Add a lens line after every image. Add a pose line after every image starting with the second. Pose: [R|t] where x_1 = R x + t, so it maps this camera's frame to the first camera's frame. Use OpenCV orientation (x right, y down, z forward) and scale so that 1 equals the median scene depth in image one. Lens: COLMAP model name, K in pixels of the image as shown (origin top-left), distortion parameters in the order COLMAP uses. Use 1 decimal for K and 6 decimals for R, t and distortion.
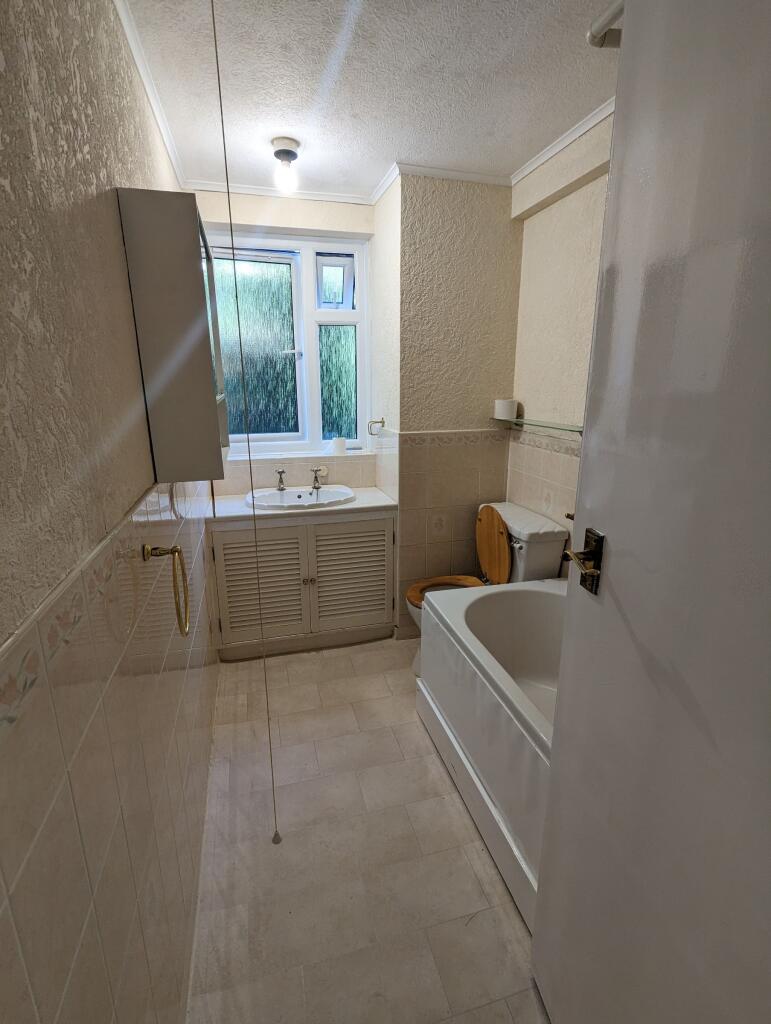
lens RADIAL K [[484.8, 0, 385.8], [0, 484.8, 509.9], [0, 0, 1]] dist [-0.004350, -0.000583]
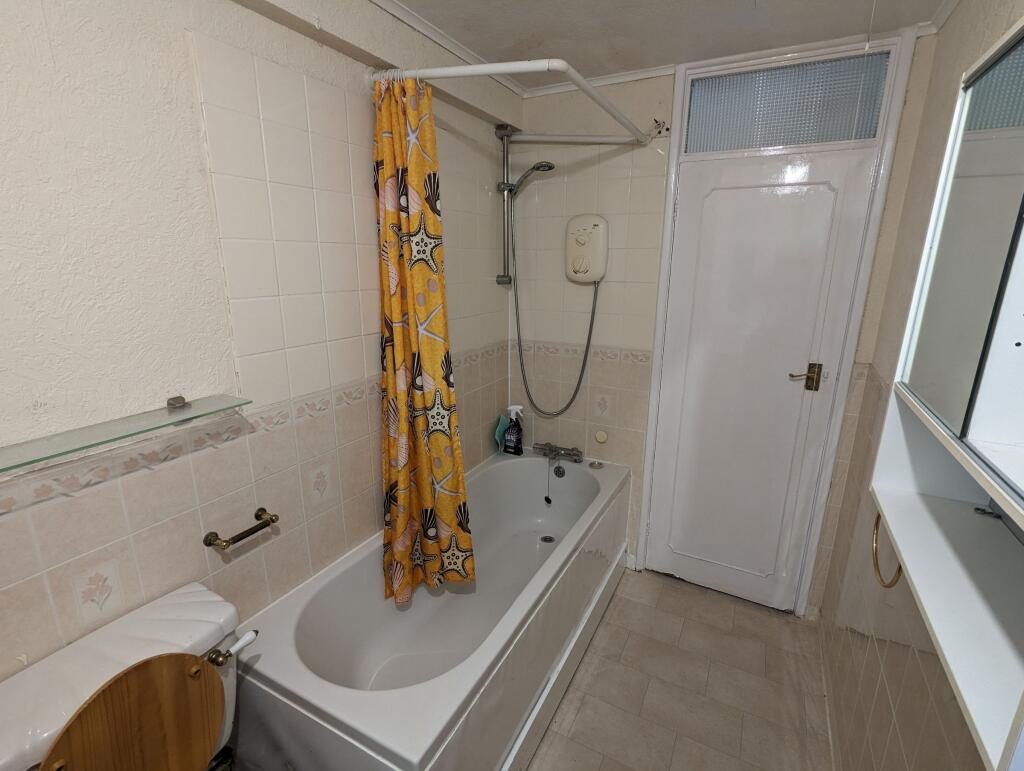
lens RADIAL K [[484.8, 0, 512.8], [0, 484.8, 387.6], [0, 0, 1]] dist [-0.004350, -0.000583]
pose [[-0.730944, -0.180228, 0.658209, -0.297308], [0.170763, 0.885511, 0.432100, -0.441583], [-0.660728, 0.428238, -0.616483, 1.304604]]
